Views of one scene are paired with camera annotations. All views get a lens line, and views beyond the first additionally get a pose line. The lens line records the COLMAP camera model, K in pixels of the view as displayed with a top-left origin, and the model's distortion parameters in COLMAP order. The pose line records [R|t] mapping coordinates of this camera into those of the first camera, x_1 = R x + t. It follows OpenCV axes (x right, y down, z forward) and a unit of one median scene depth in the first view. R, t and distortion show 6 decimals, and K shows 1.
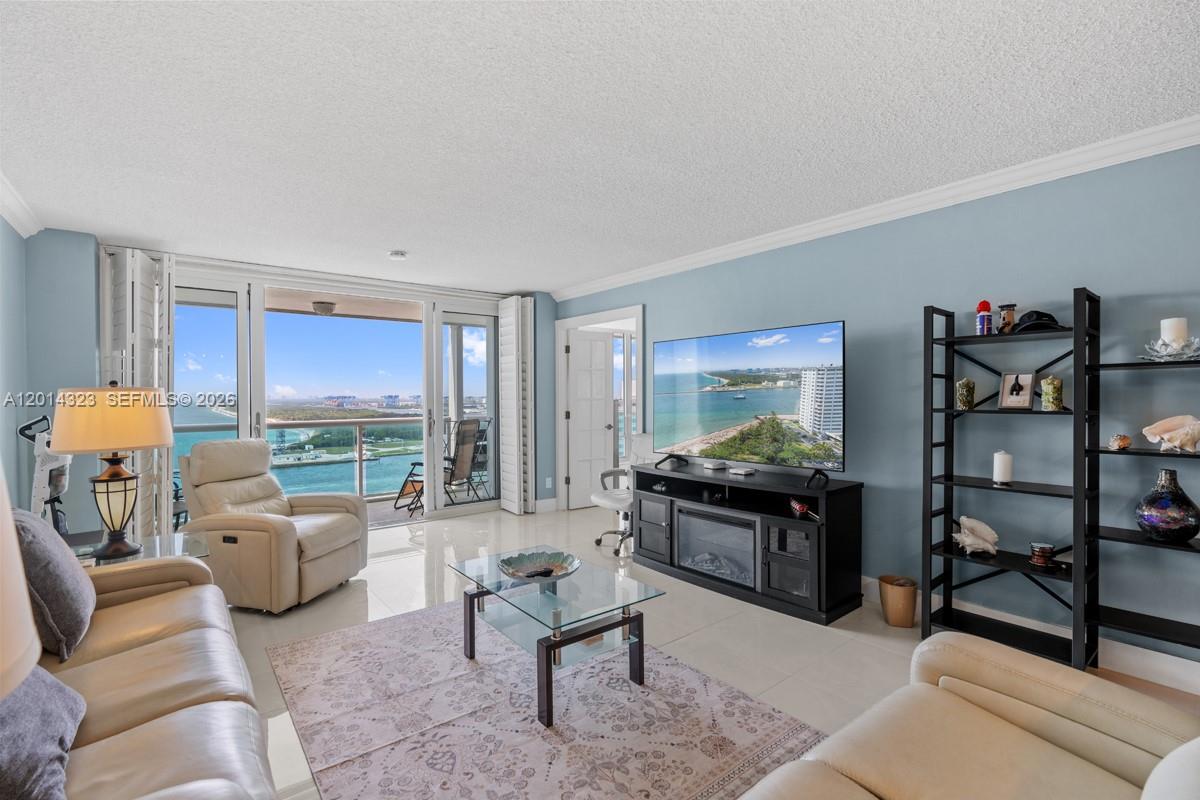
lens RADIAL K [[534.5, 0, 576.8], [0, 534.5, 403.5], [0, 0, 1]] dist [-0.009482, 0.004022]
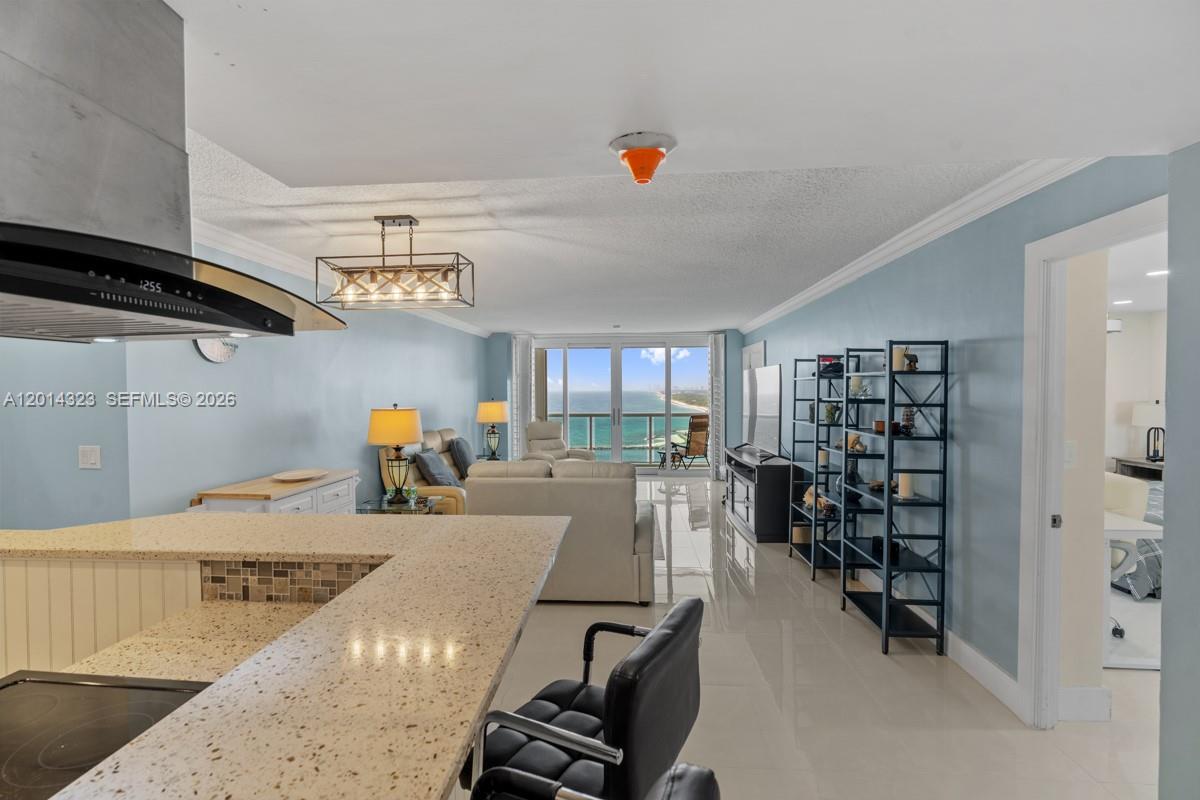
lens RADIAL K [[534.5, 0, 590.2], [0, 534.5, 401.2], [0, 0, 1]] dist [-0.009482, 0.004022]
pose [[0.745392, 0.016368, -0.666426, 1.040326], [-0.007275, 0.999839, 0.016420, -0.057156], [0.666587, -0.007391, 0.745391, -0.568603]]
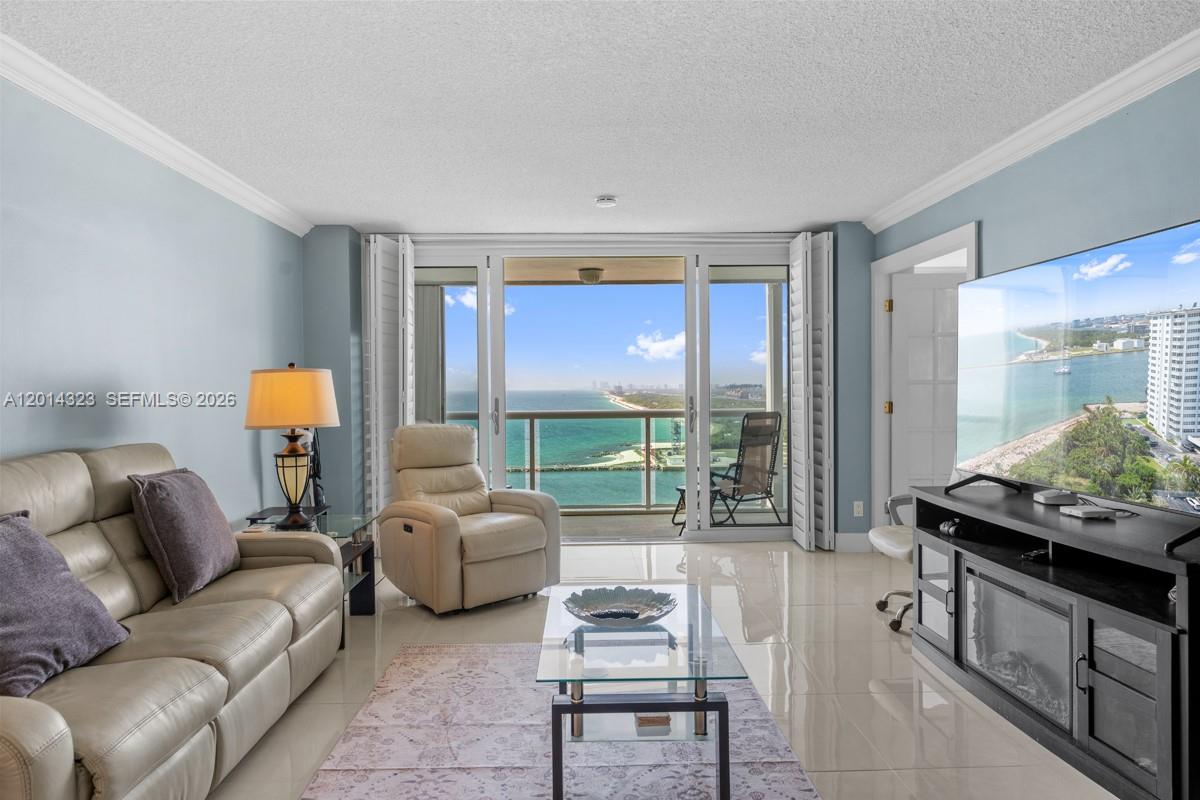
lens RADIAL K [[723.8, 0, 587.3], [0, 723.8, 405.0], [0, 0, 1]] dist [-0.005466, 0.007754]
pose [[0.810730, 0.013536, -0.585264, 0.339759], [-0.005198, 0.999860, 0.015924, 0.011487], [0.585398, -0.009868, 0.810686, 0.128456]]
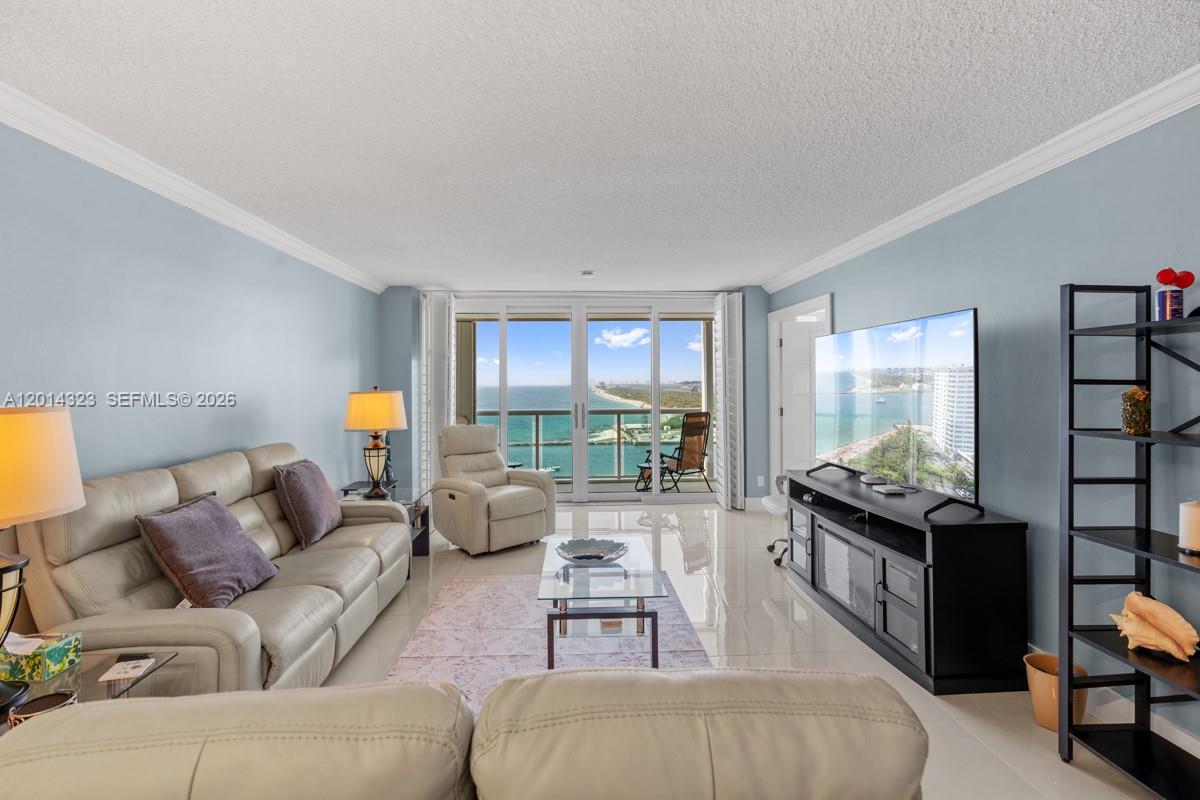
lens RADIAL K [[534.5, 0, 587.2], [0, 534.5, 382.0], [0, 0, 1]] dist [-0.009482, 0.004022]
pose [[0.819750, -0.000890, -0.572721, 0.418152], [-0.006730, 0.999915, -0.011186, -0.031006], [0.572682, 0.013025, 0.819674, 0.040391]]
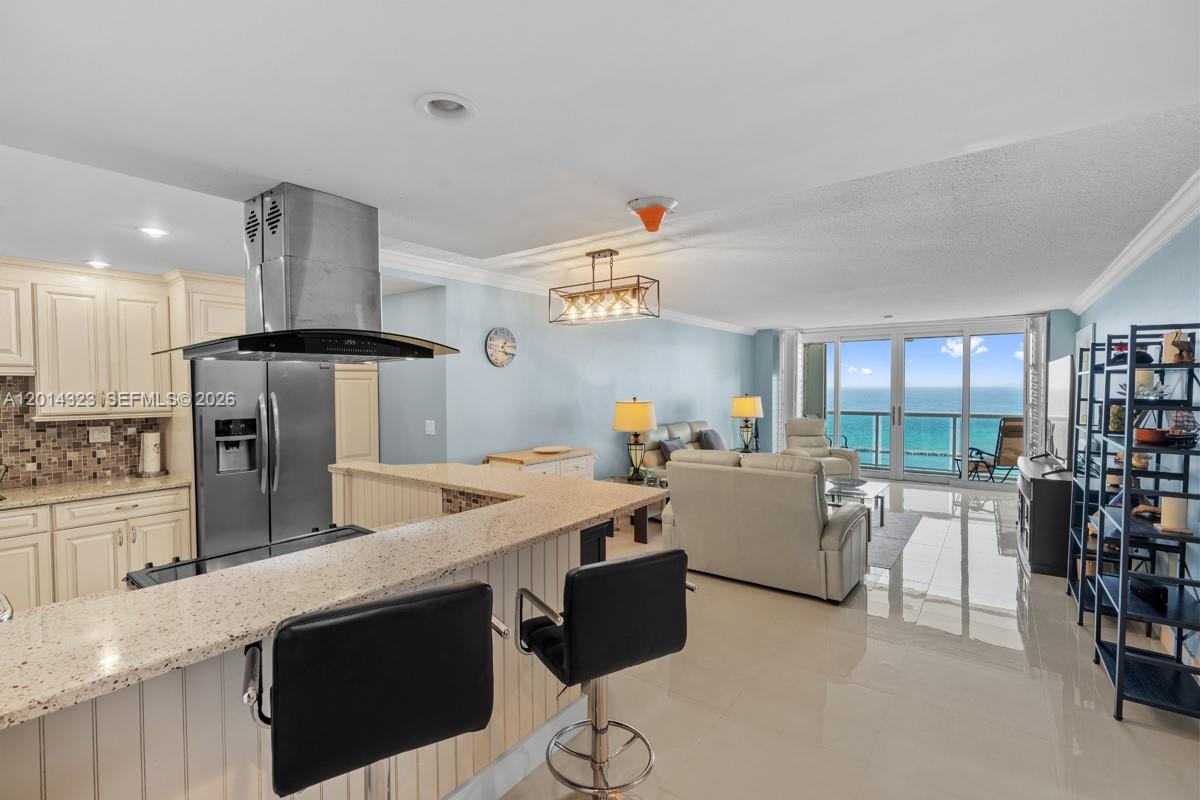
lens RADIAL K [[534.5, 0, 597.9], [0, 534.5, 403.6], [0, 0, 1]] dist [-0.009482, 0.004022]
pose [[0.271306, 0.036397, -0.961805, 1.297212], [-0.009984, 0.999337, 0.035002, -0.062033], [0.962441, 0.000106, 0.271490, -0.439860]]
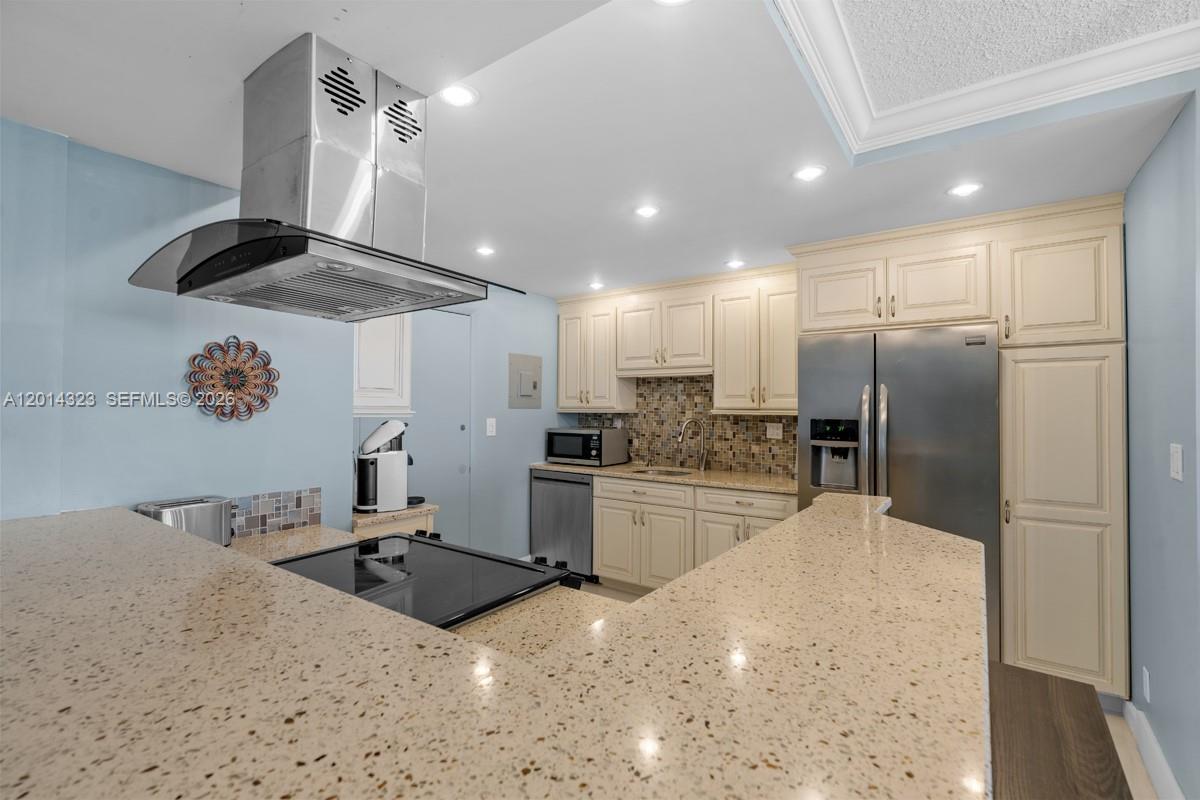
lens RADIAL K [[534.5, 0, 591.9], [0, 534.5, 396.8], [0, 0, 1]] dist [-0.009482, 0.004022]
pose [[-0.957214, -0.007989, -0.289270, 0.657327], [-0.006716, 0.999963, -0.005391, -0.013049], [0.289302, -0.003218, -0.957232, -0.156371]]
